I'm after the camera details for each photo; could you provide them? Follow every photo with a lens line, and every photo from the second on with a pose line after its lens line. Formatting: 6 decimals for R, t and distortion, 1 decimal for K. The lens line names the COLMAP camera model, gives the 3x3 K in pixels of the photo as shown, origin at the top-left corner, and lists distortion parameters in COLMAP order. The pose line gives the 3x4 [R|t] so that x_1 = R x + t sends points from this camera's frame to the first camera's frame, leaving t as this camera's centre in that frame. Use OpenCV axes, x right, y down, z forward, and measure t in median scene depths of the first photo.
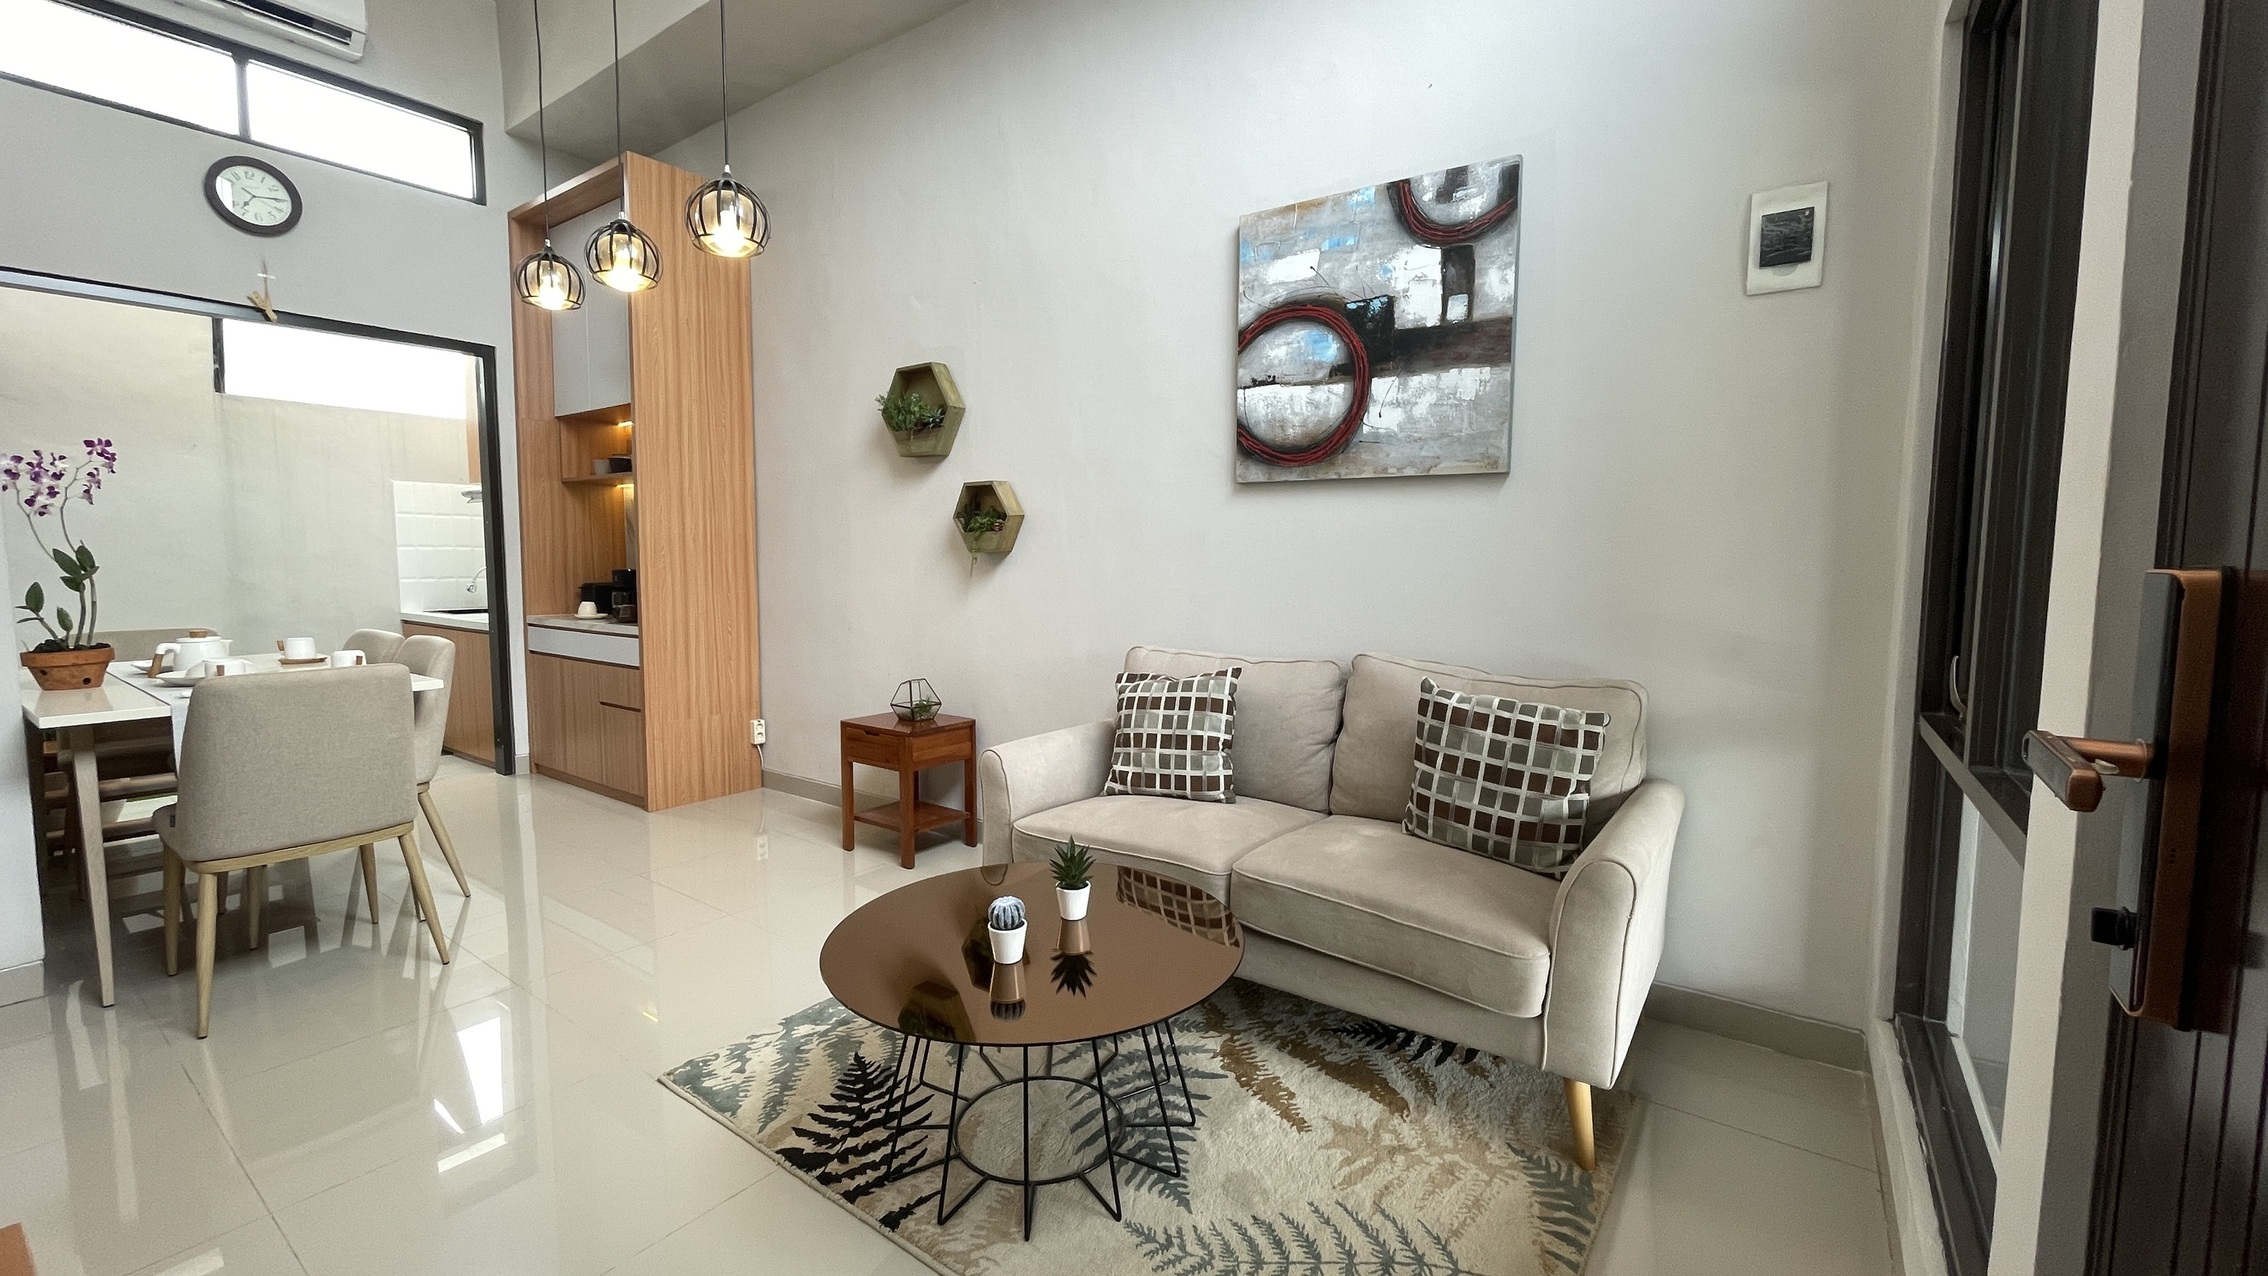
lens RADIAL K [[909.9, 0, 1134.0], [0, 909.9, 638.0], [0, 0, 1]] dist [-0.002078, -0.000220]
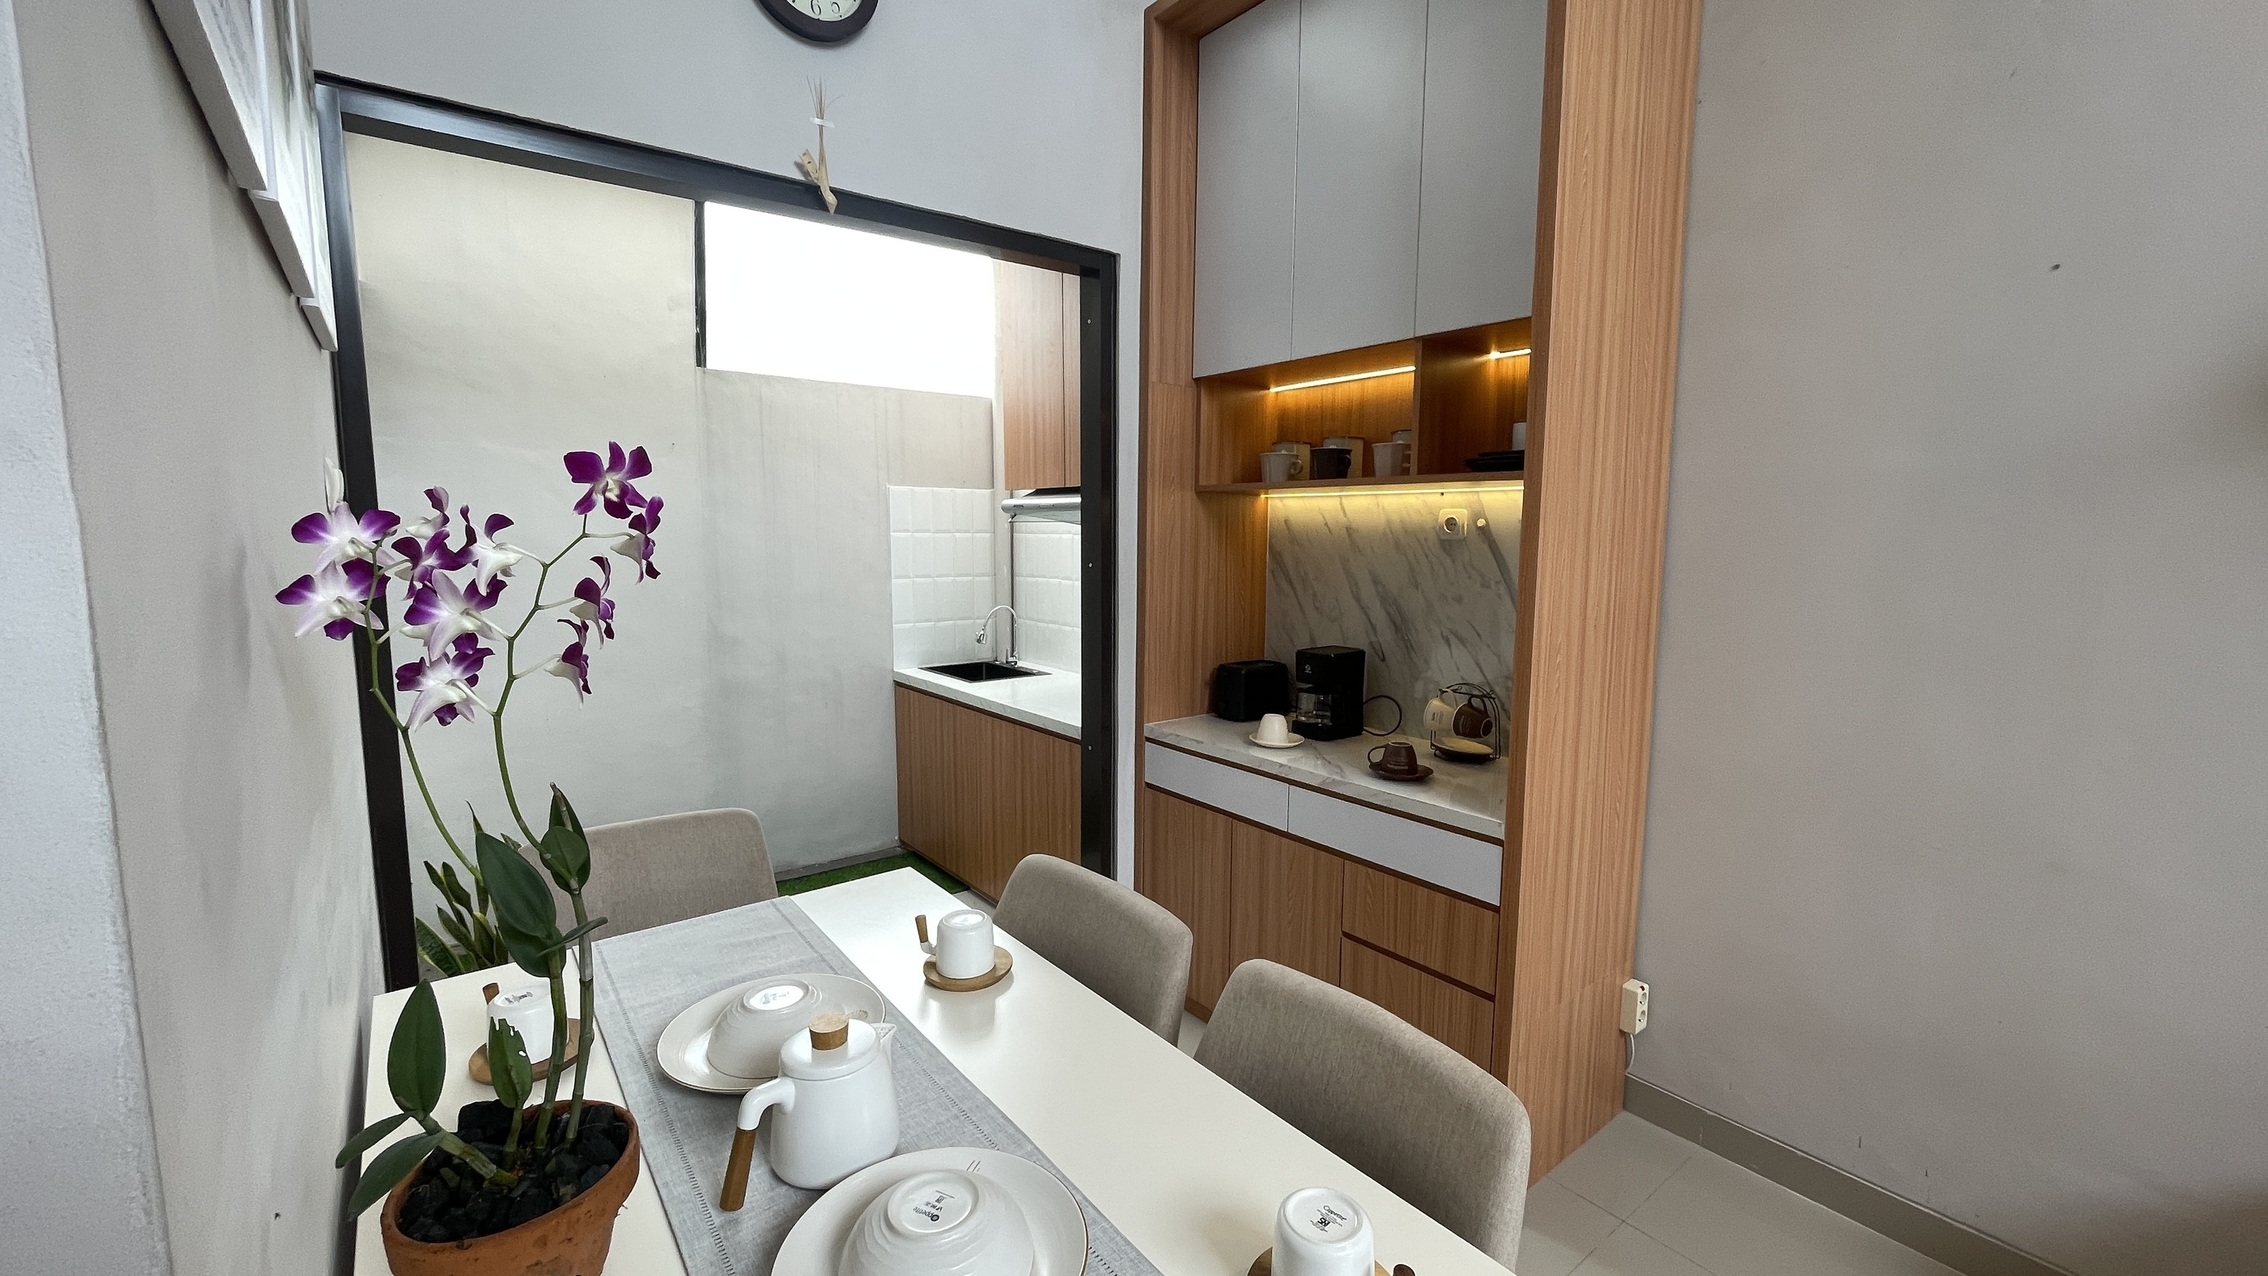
lens RADIAL K [[902.2, 0, 1134.0], [0, 902.2, 638.0], [0, 0, 1]] dist [-0.016777, -0.000035]
pose [[0.961478, 0.033290, -0.272858, -0.567659], [-0.024914, 0.999108, 0.034104, -0.108547], [0.273750, -0.025992, 0.961450, 0.486799]]
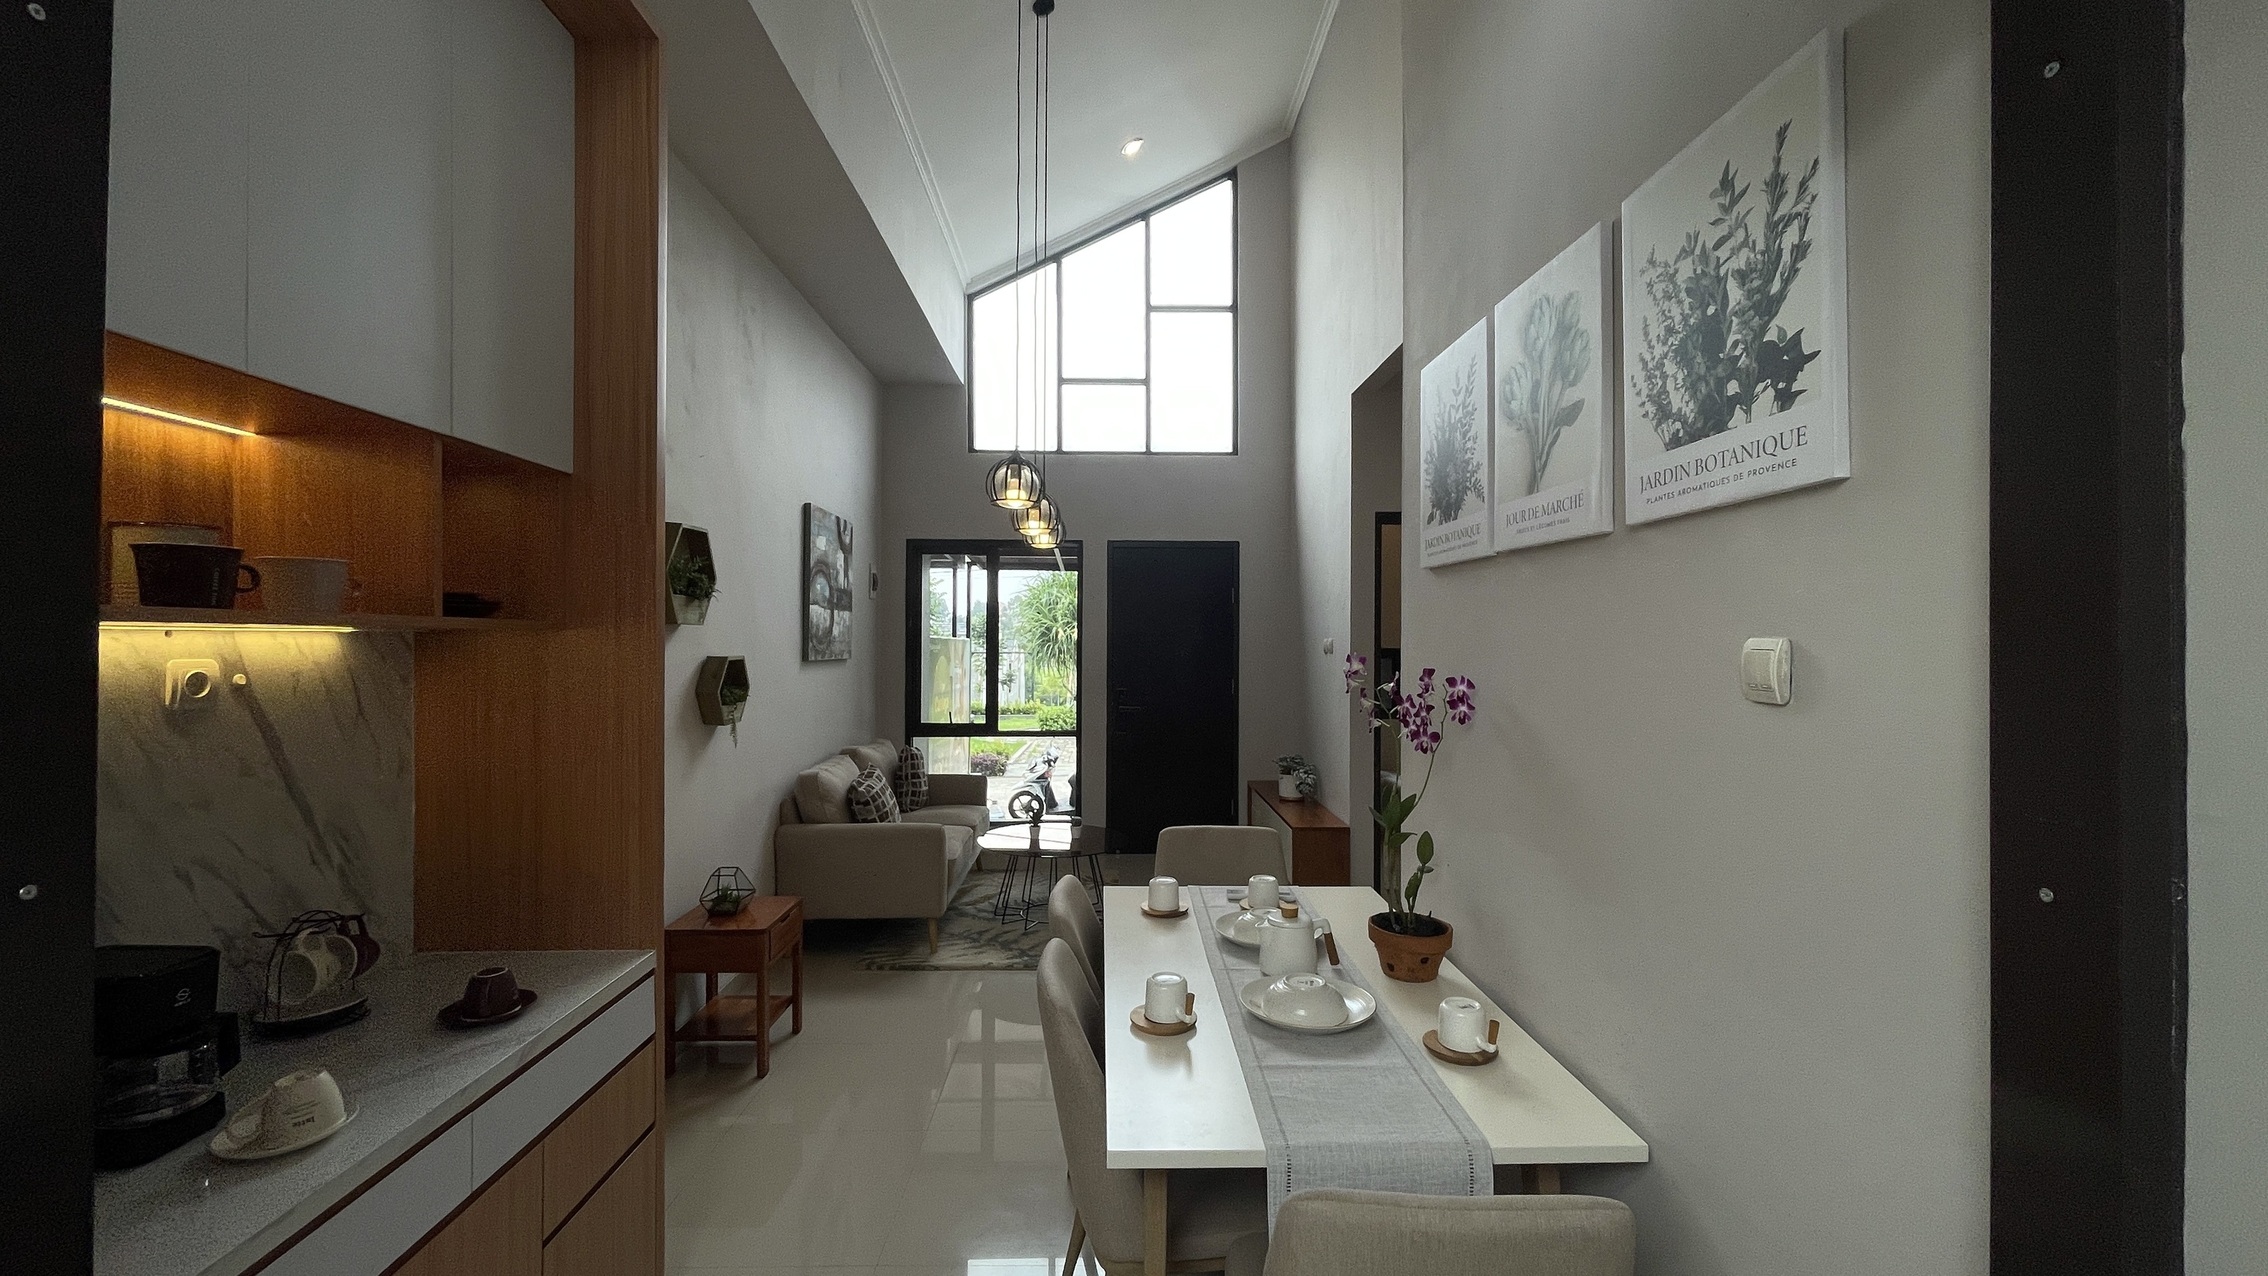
lens RADIAL K [[902.2, 0, 1134.0], [0, 902.2, 638.0], [0, 0, 1]] dist [-0.016777, -0.000035]
pose [[-0.606029, -0.005666, 0.795422, -1.085196], [0.066044, 0.996163, 0.057416, -0.189775], [-0.792696, 0.087329, -0.603330, 1.086734]]
